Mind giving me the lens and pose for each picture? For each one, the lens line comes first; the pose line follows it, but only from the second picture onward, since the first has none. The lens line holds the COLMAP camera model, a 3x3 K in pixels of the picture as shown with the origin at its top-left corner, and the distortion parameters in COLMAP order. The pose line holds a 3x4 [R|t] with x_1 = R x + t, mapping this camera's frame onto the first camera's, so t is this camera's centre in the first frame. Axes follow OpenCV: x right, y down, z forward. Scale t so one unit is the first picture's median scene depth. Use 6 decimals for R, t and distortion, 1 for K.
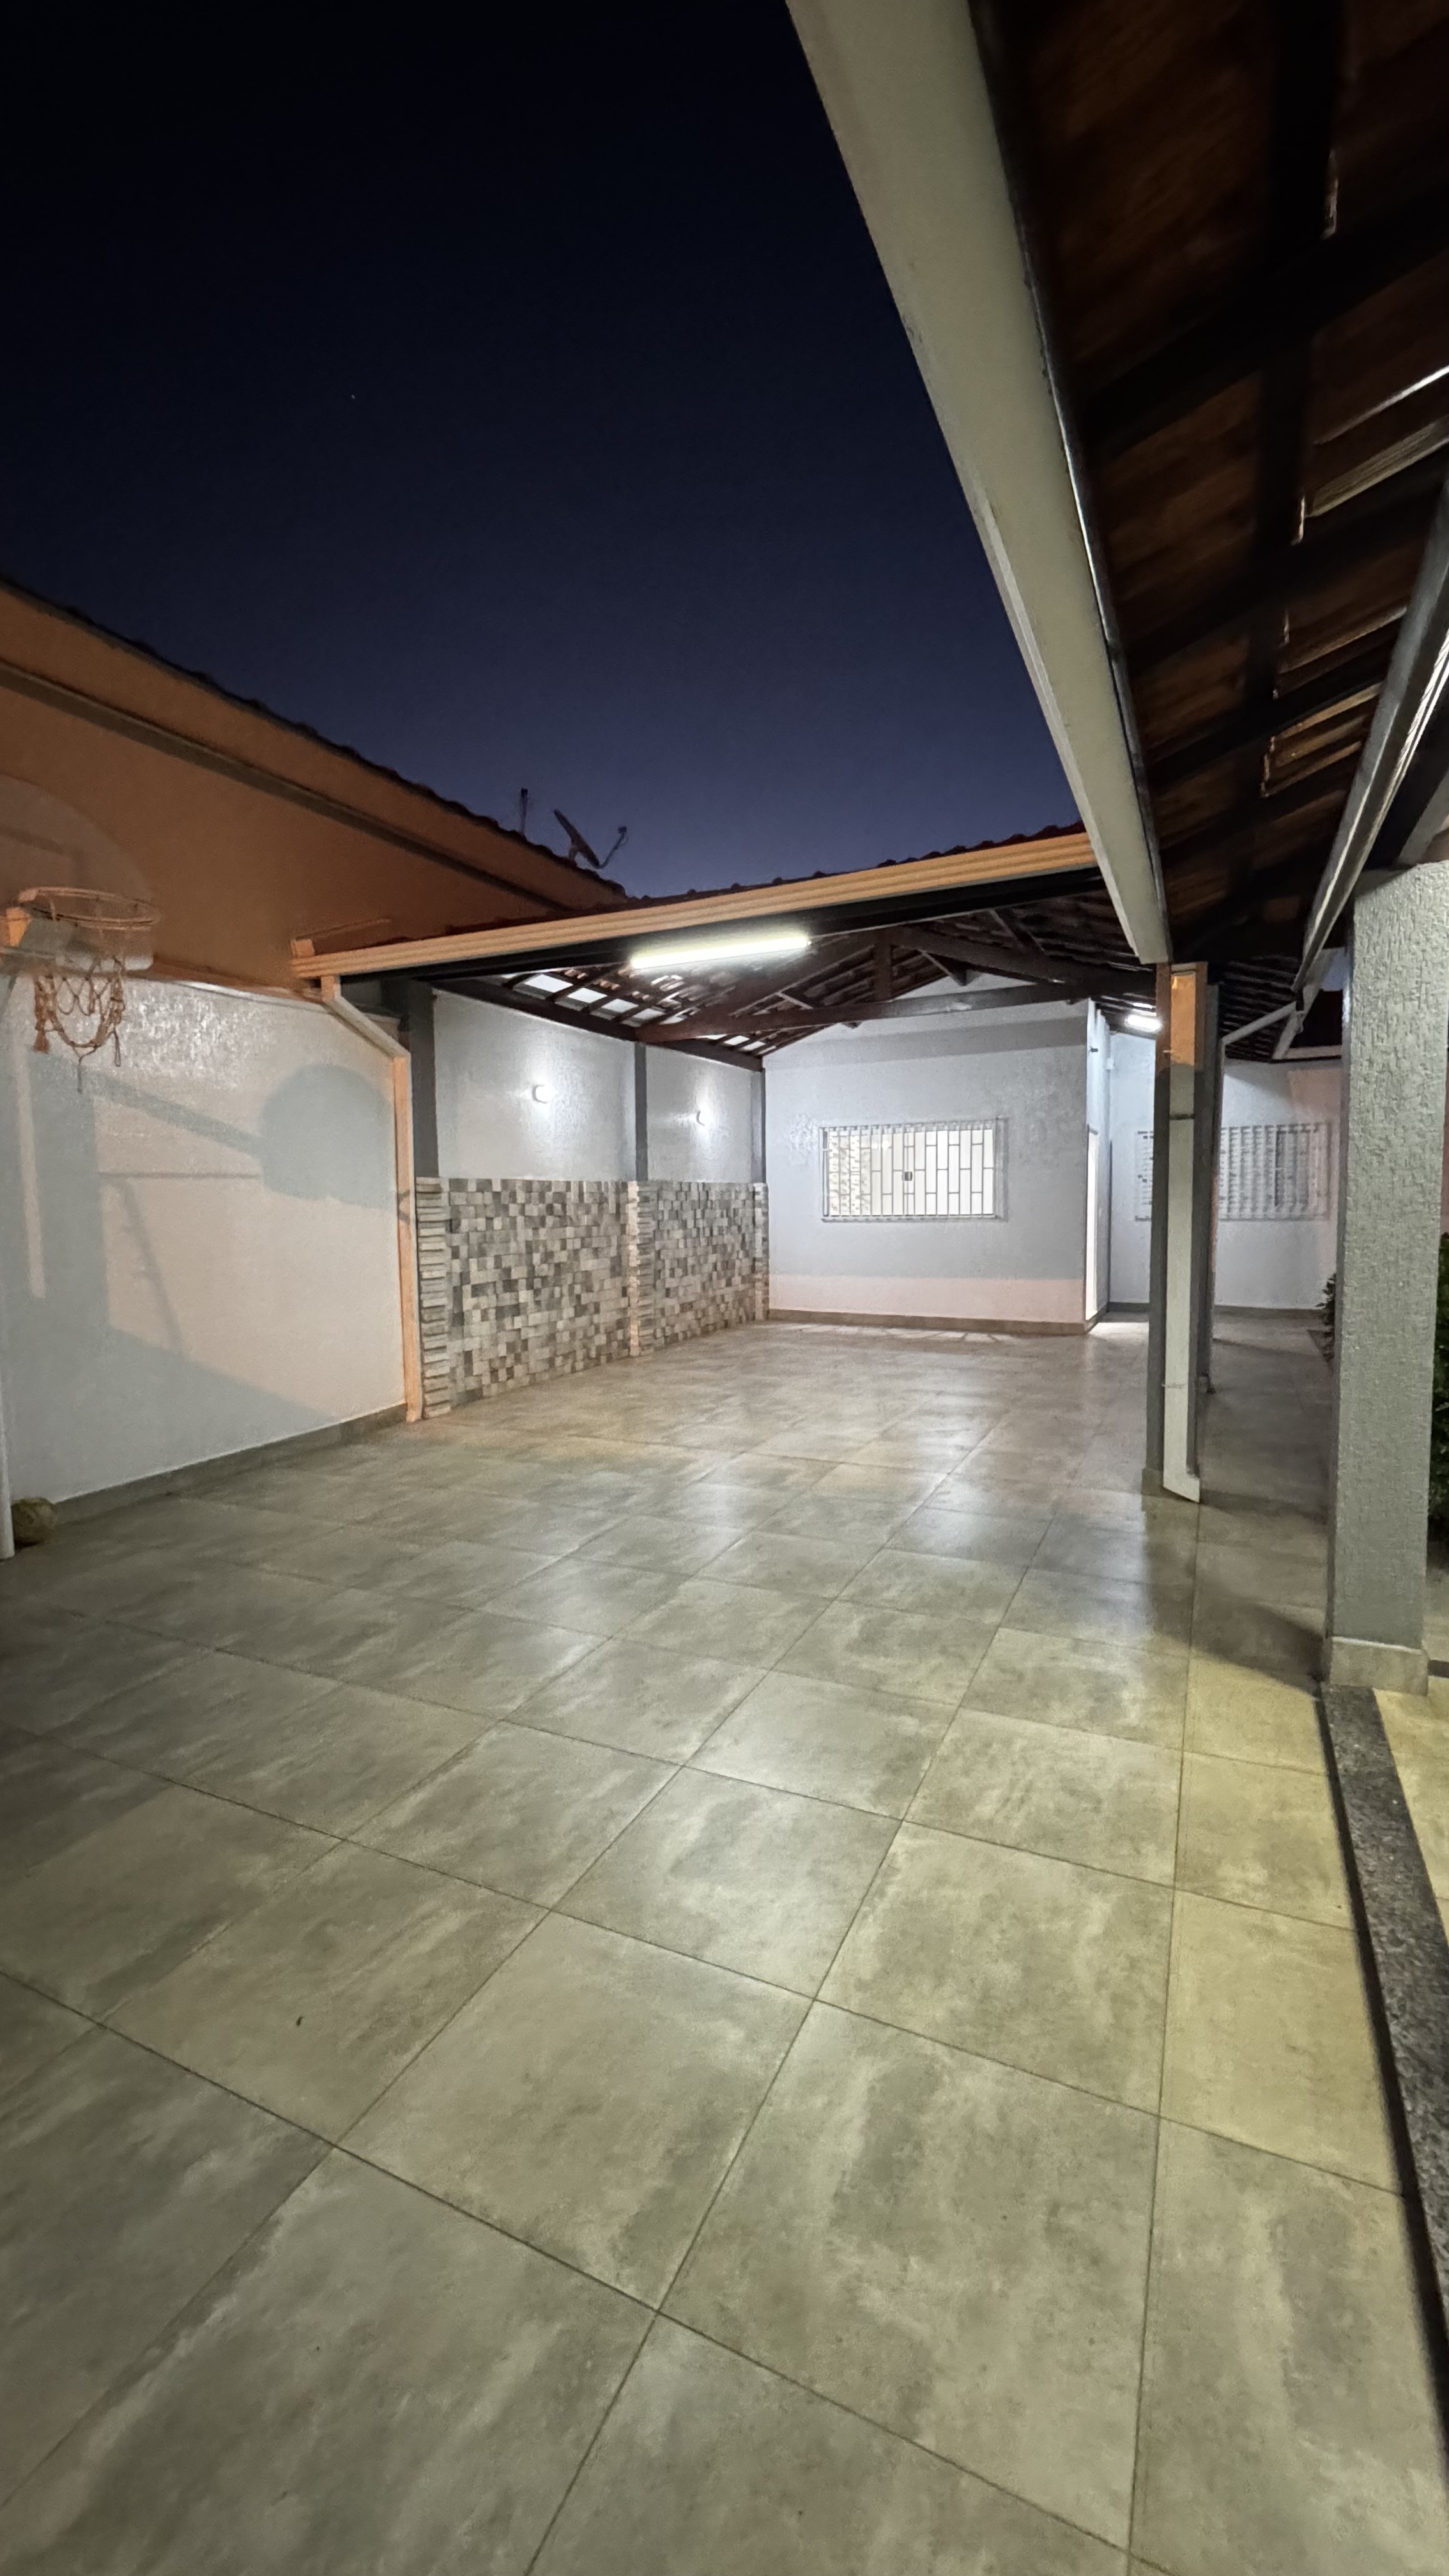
lens RADIAL K [[1025.5, 0, 722.1], [0, 1025.5, 1293.1], [0, 0, 1]] dist [-0.004668, 0.000328]
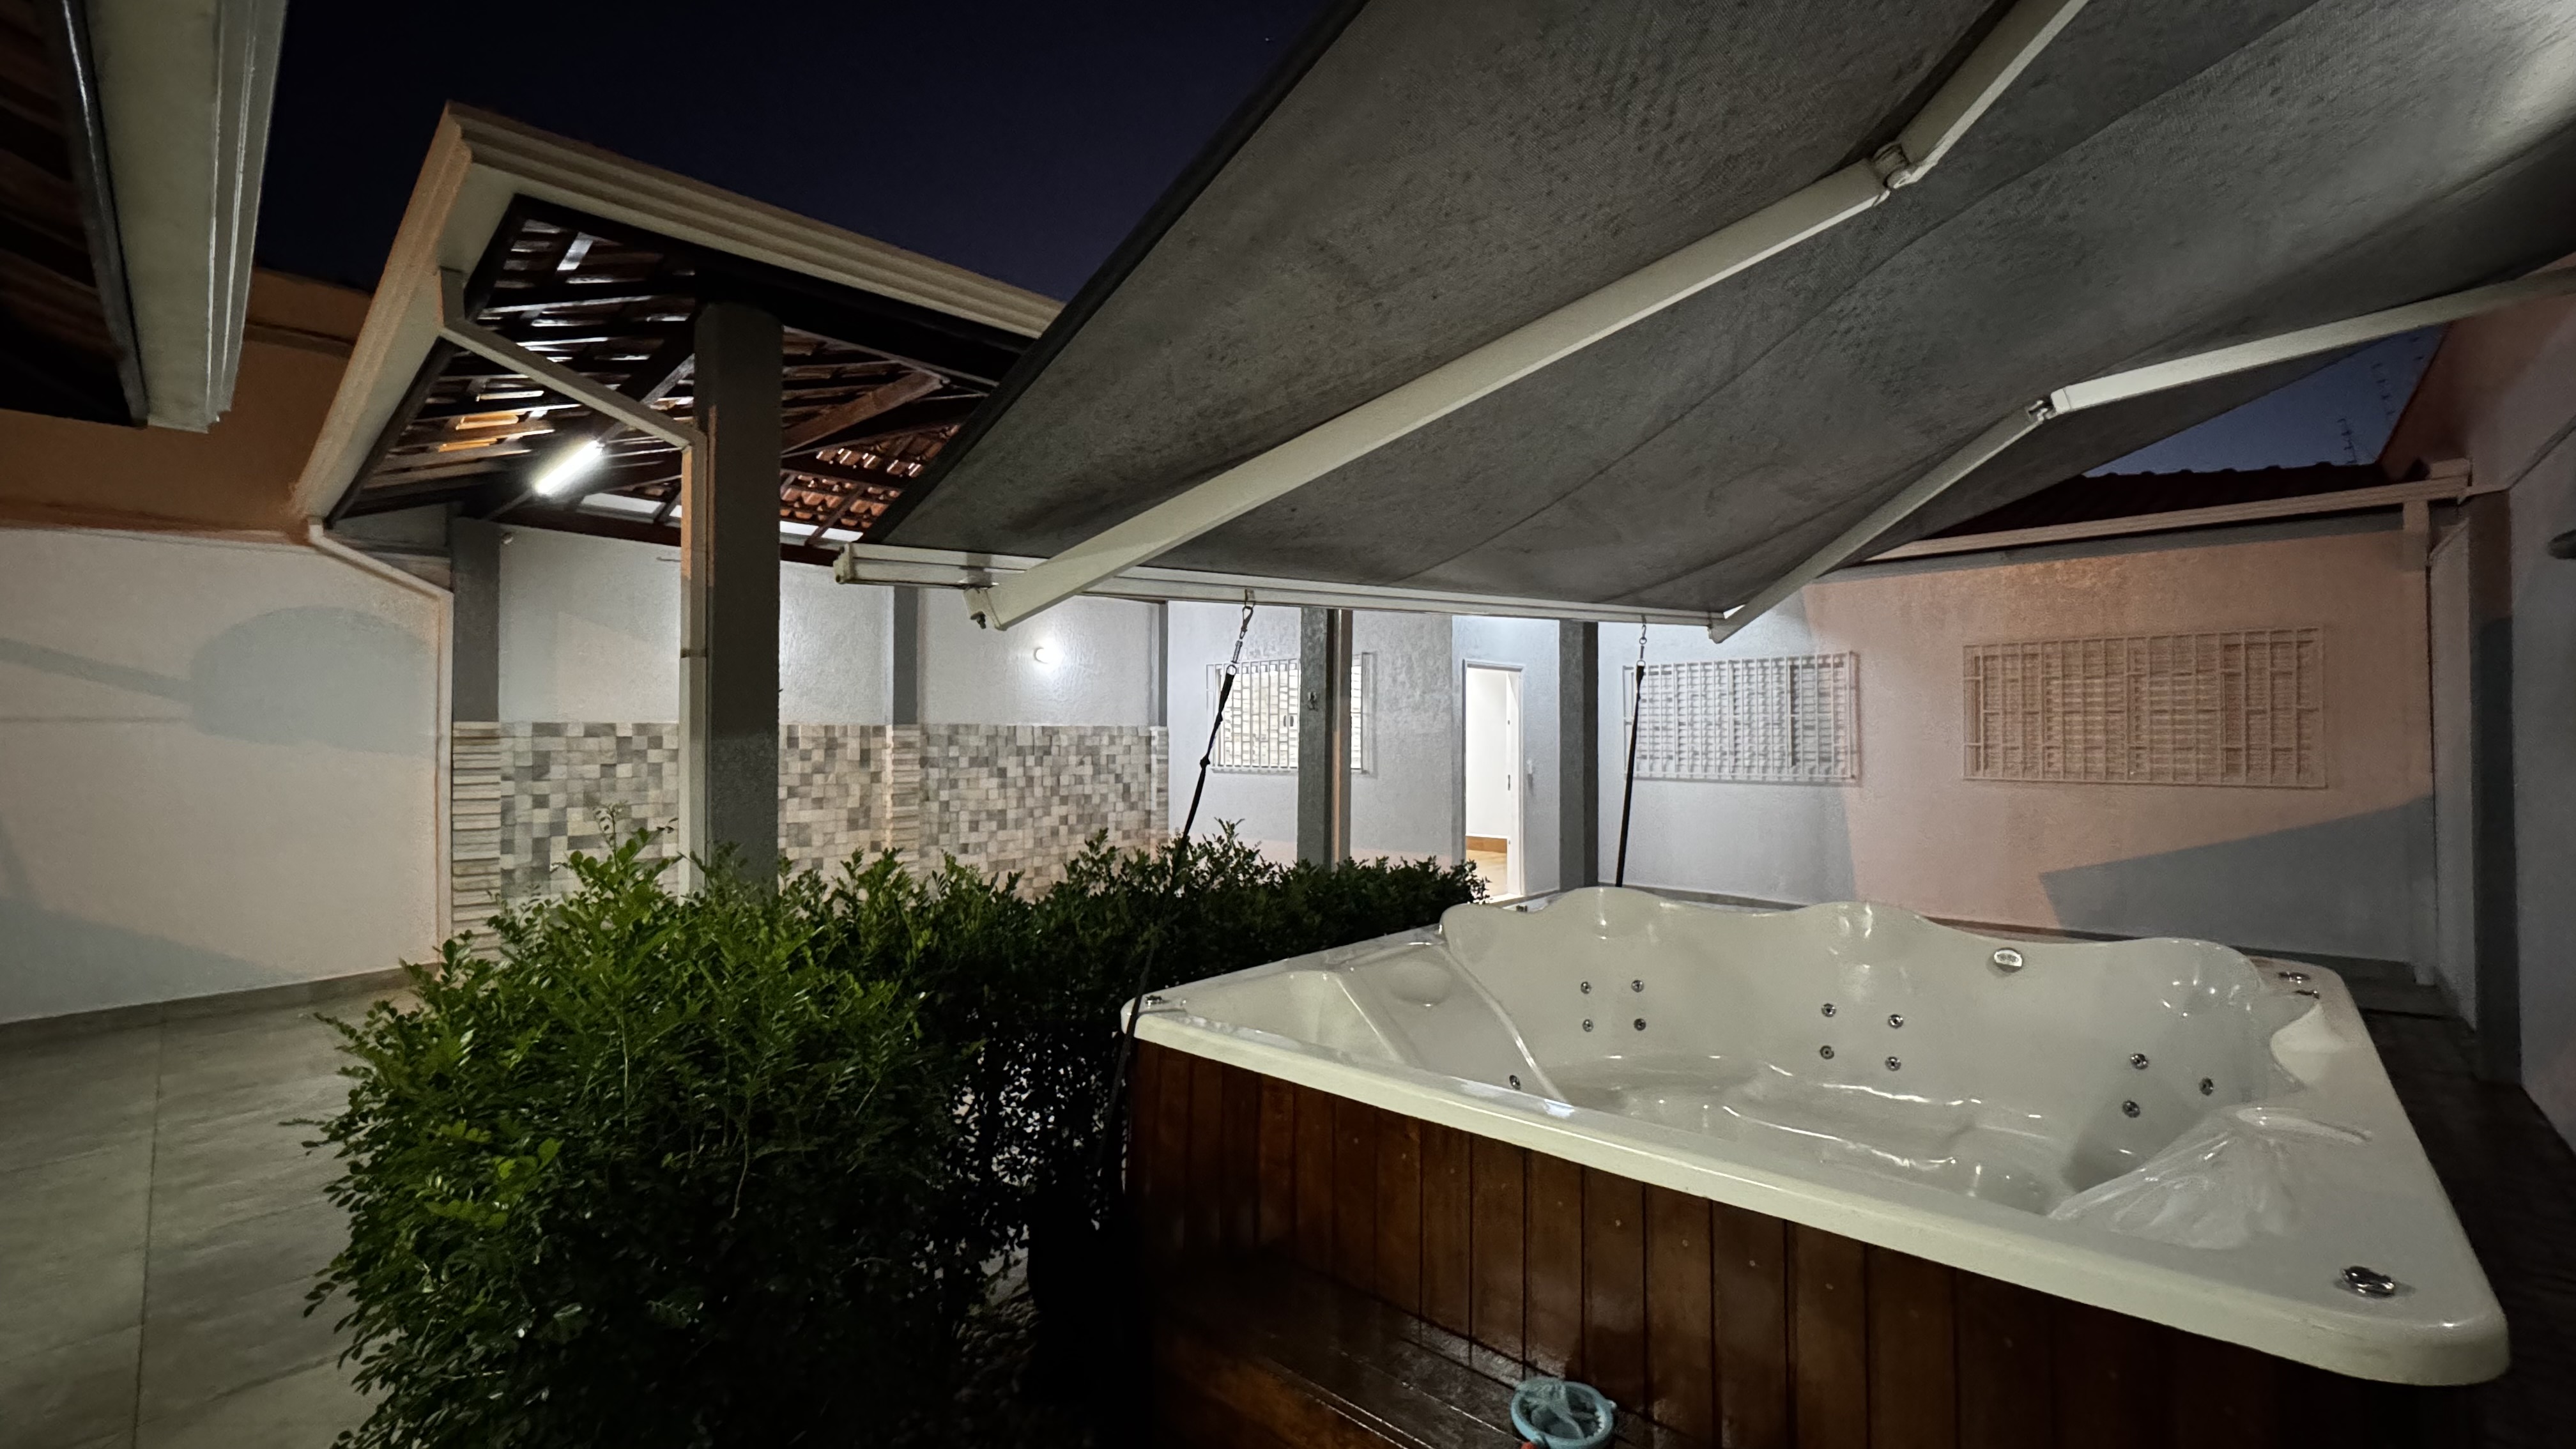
lens RADIAL K [[1025.5, 0, 1290.2], [0, 1025.5, 729.1], [0, 0, 1]] dist [-0.004668, 0.000328]
pose [[0.957298, 0.012660, -0.288826, 0.612004], [-0.040188, 0.995168, -0.089580, -0.045353], [0.286297, 0.097362, 0.953181, 0.276966]]
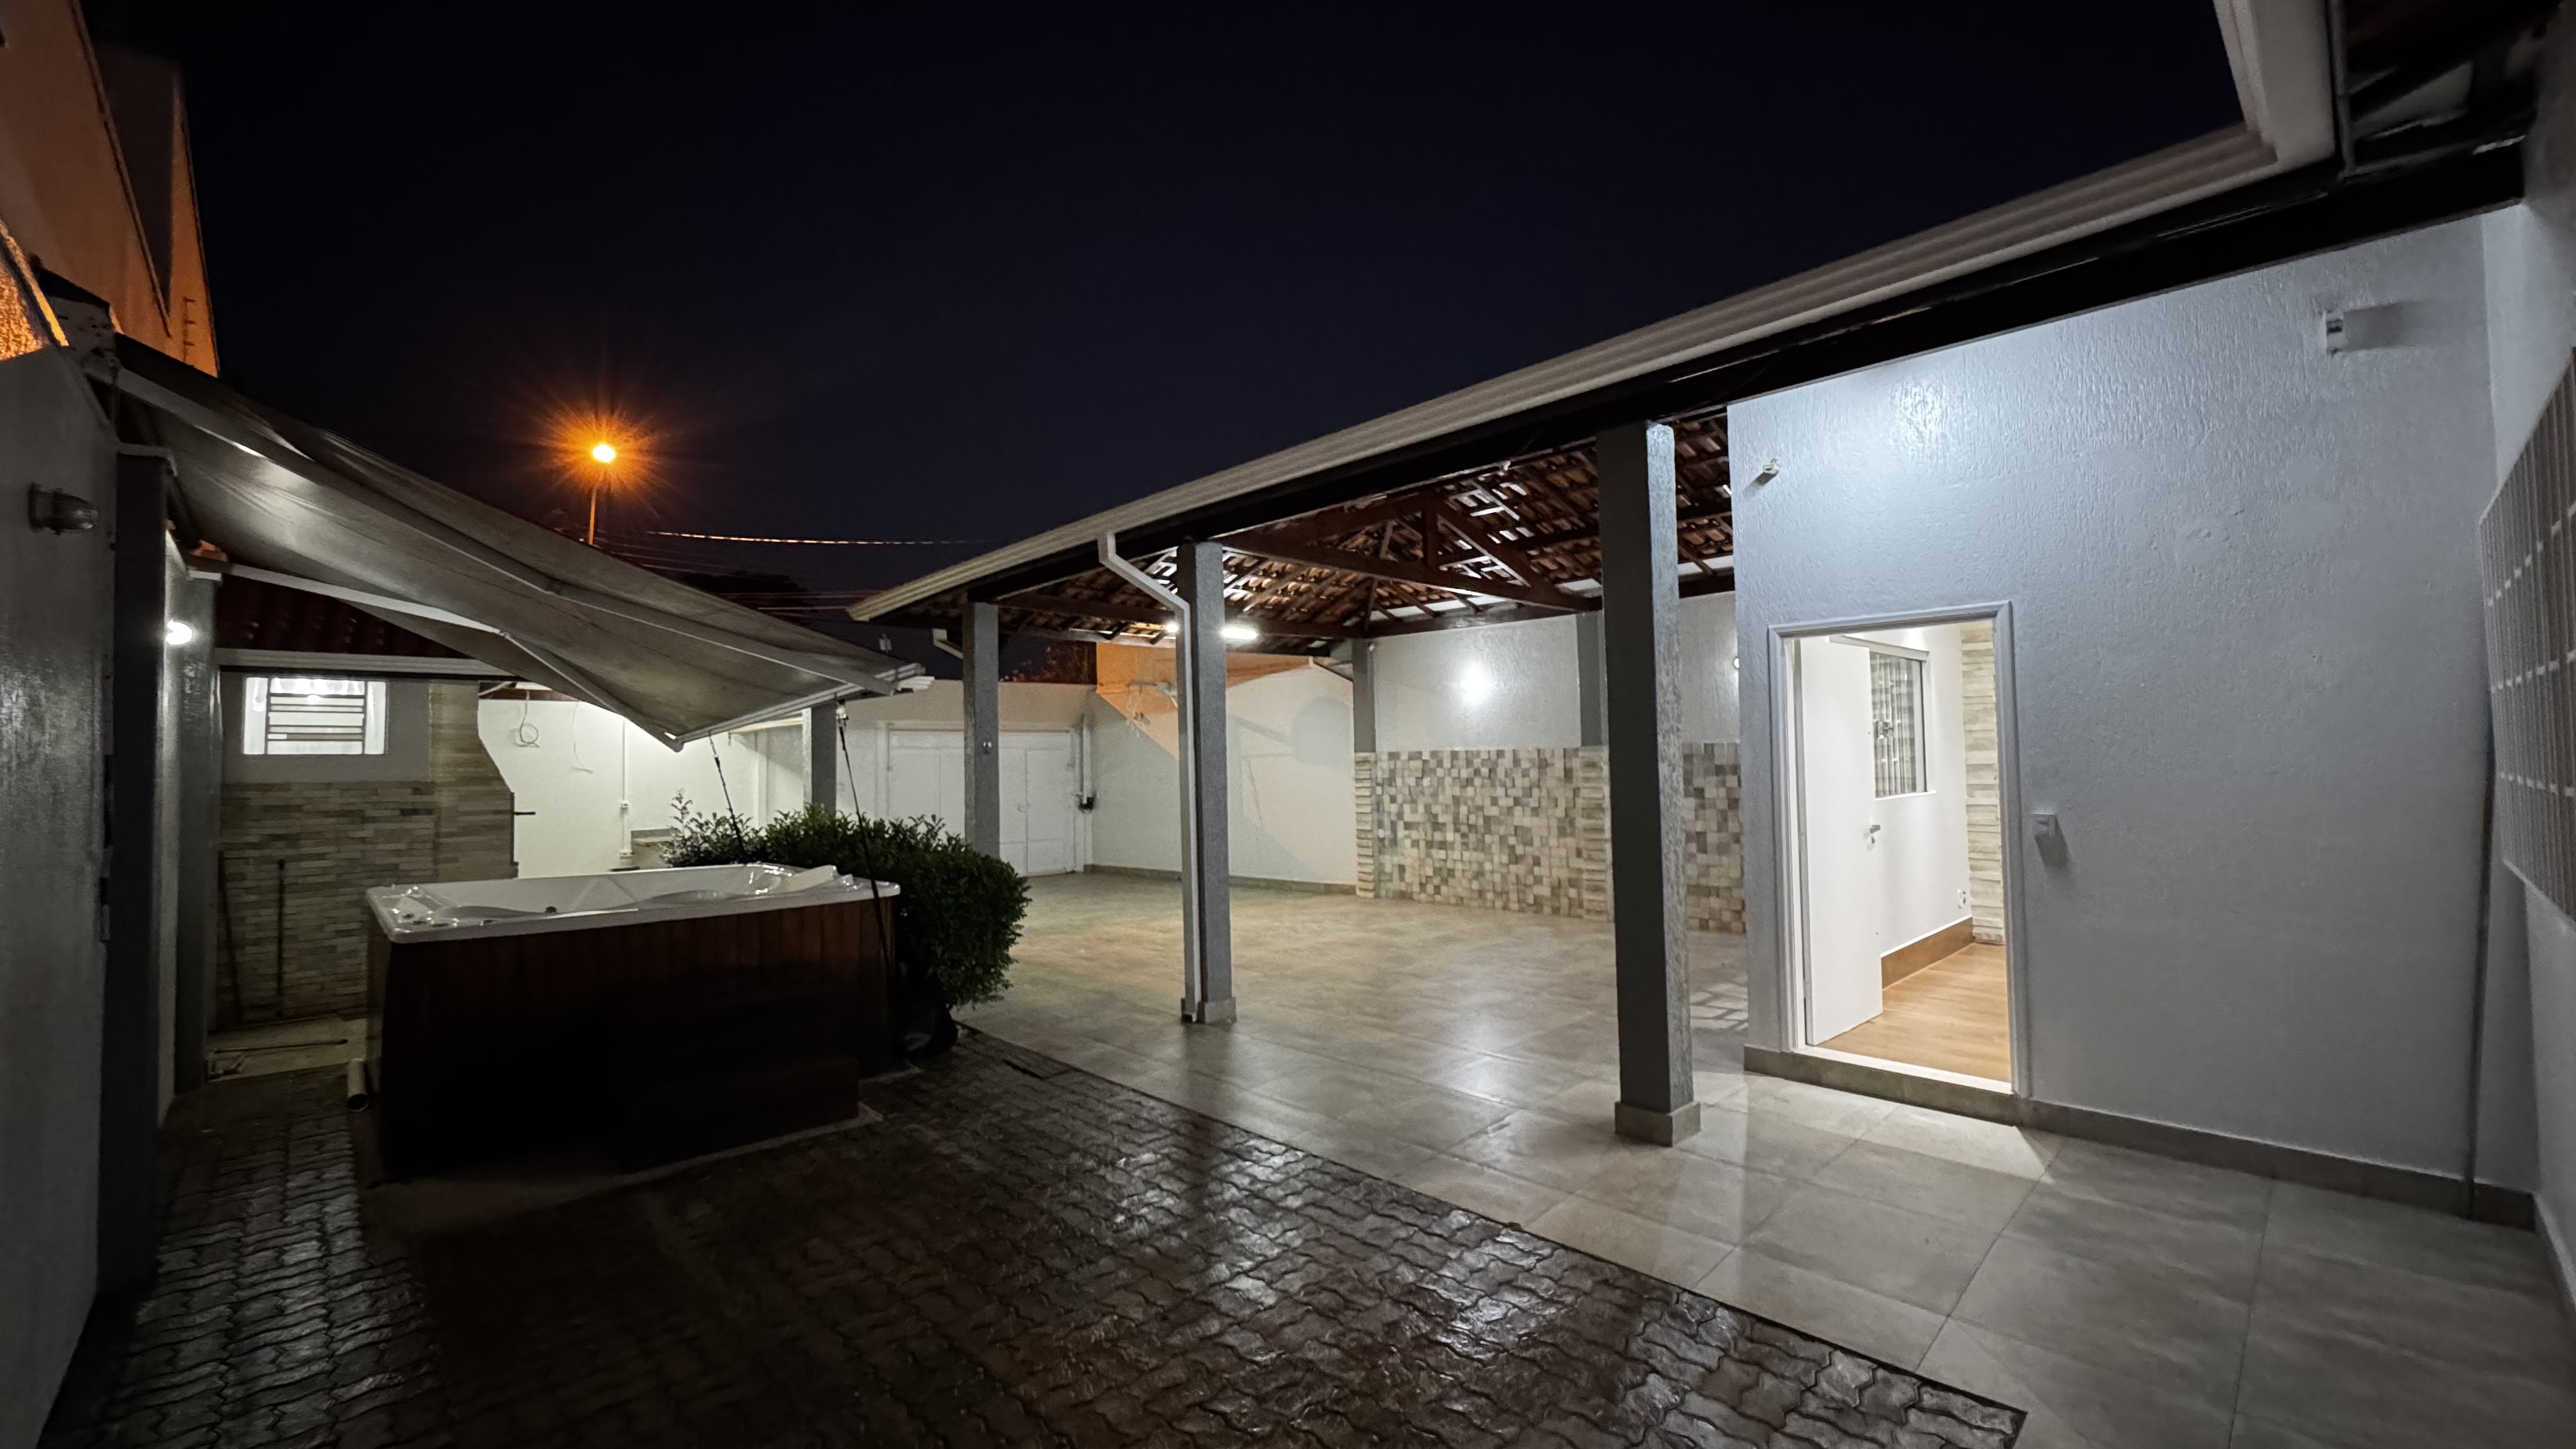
lens RADIAL K [[1025.5, 0, 1282.1], [0, 1025.5, 723.2], [0, 0, 1]] dist [-0.004668, 0.000328]
pose [[-0.354612, -0.007293, -0.934985, 1.163984], [-0.055308, 0.998382, 0.013189, -0.153508], [0.933376, 0.056389, -0.354441, 1.282368]]
